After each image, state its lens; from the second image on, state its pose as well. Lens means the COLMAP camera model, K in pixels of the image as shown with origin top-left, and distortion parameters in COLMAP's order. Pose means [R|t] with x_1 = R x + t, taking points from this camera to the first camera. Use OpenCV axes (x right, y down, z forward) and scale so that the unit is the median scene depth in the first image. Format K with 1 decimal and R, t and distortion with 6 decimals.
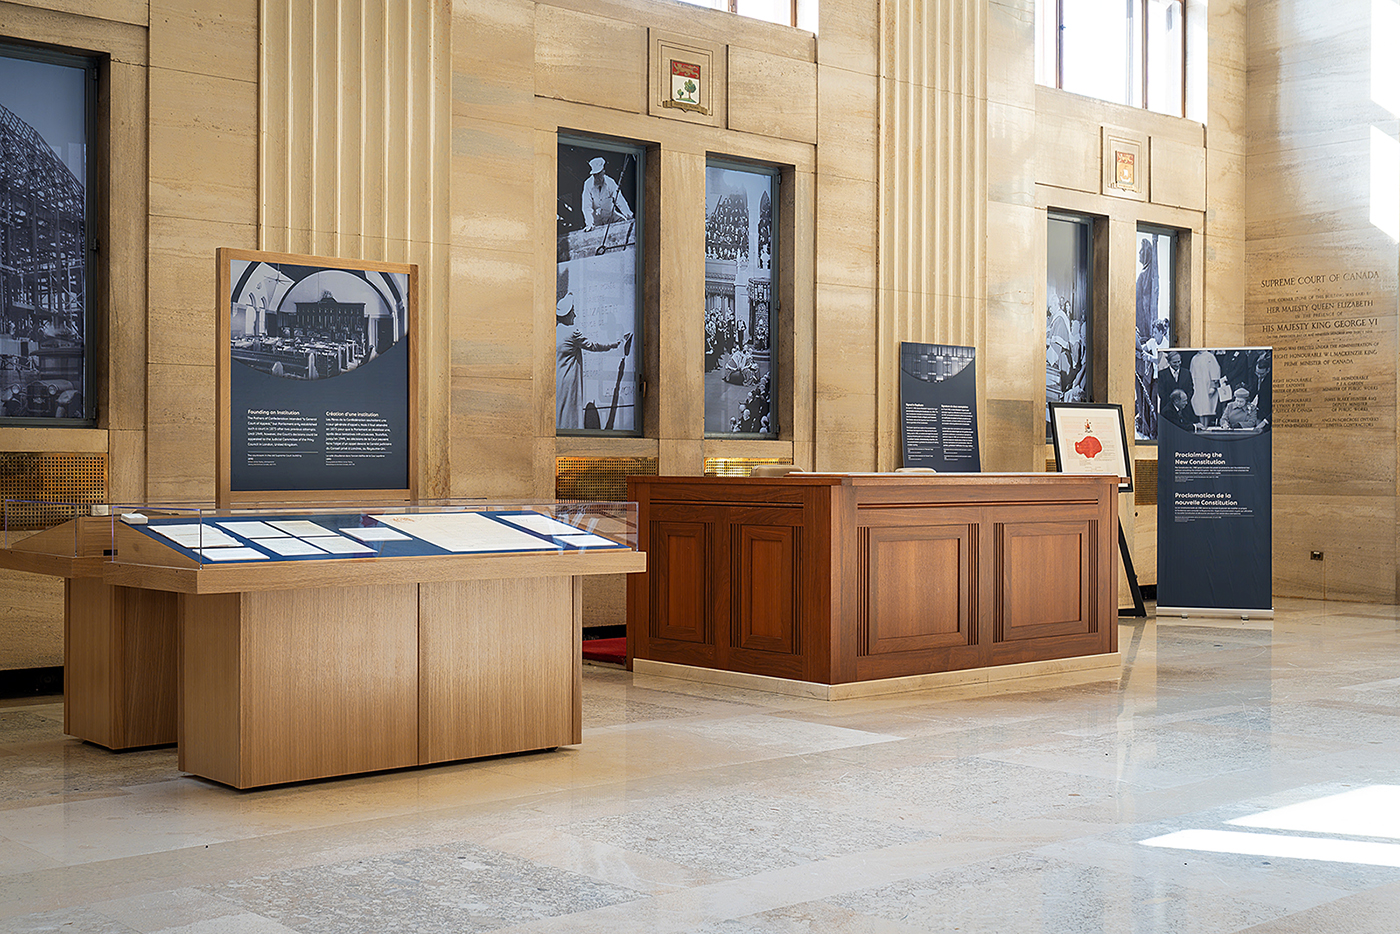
lens RADIAL K [[1690.0, 0, 699.5], [0, 1690.0, 465.7], [0, 0, 1]] dist [0.002588, 0.000000]
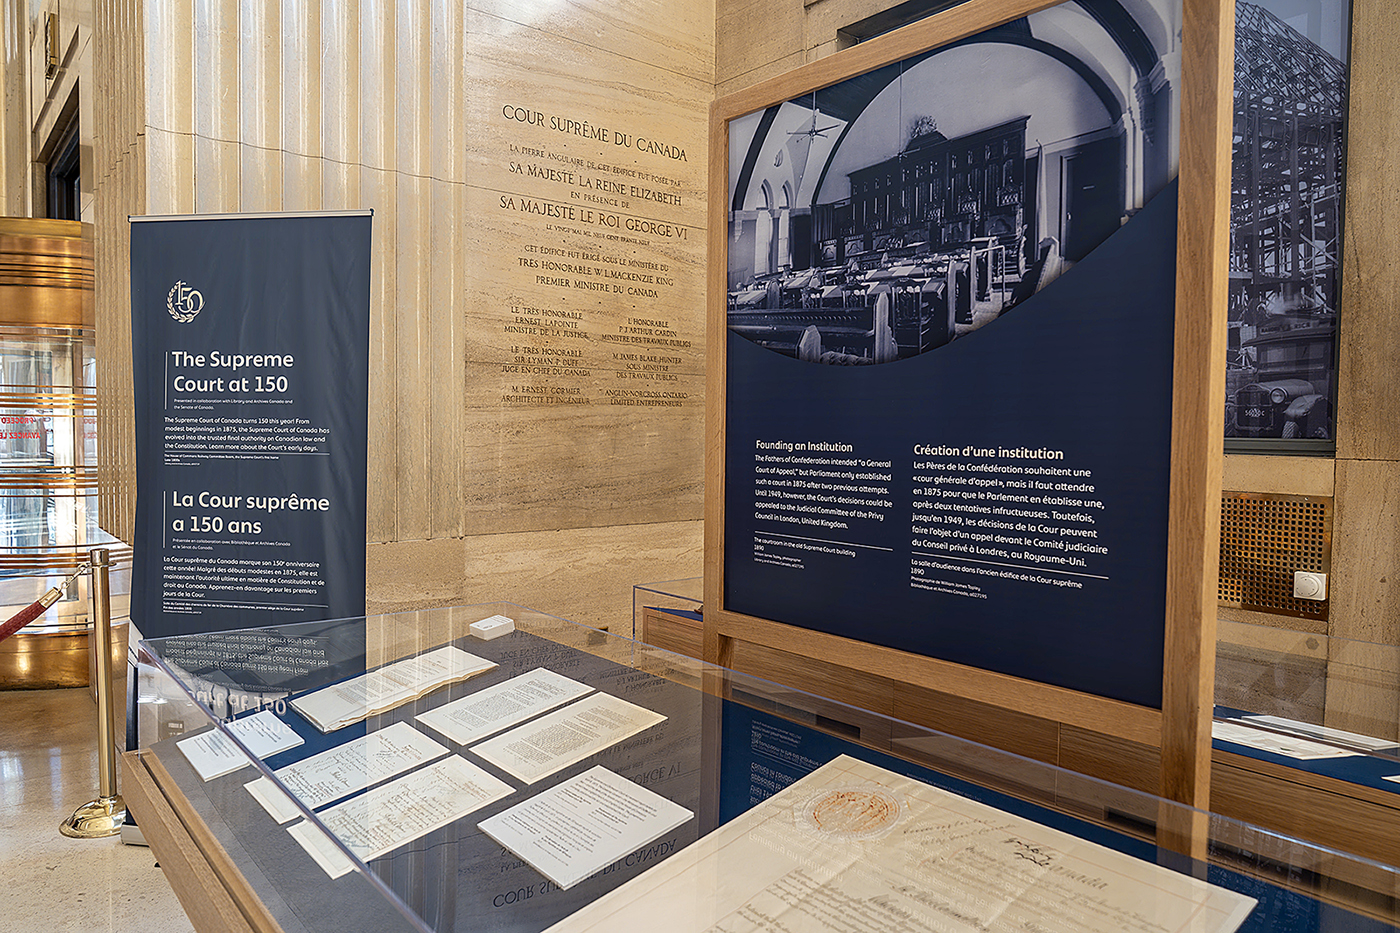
lens RADIAL K [[953.3, 0, 699.5], [0, 953.3, 464.1], [0, 0, 1]] dist [-0.004615, 0.001759]
pose [[-0.019936, 0.035519, -0.999170, -0.008896], [-0.015571, 0.999237, 0.035832, -0.034077], [0.999680, 0.016272, -0.019368, 0.947207]]
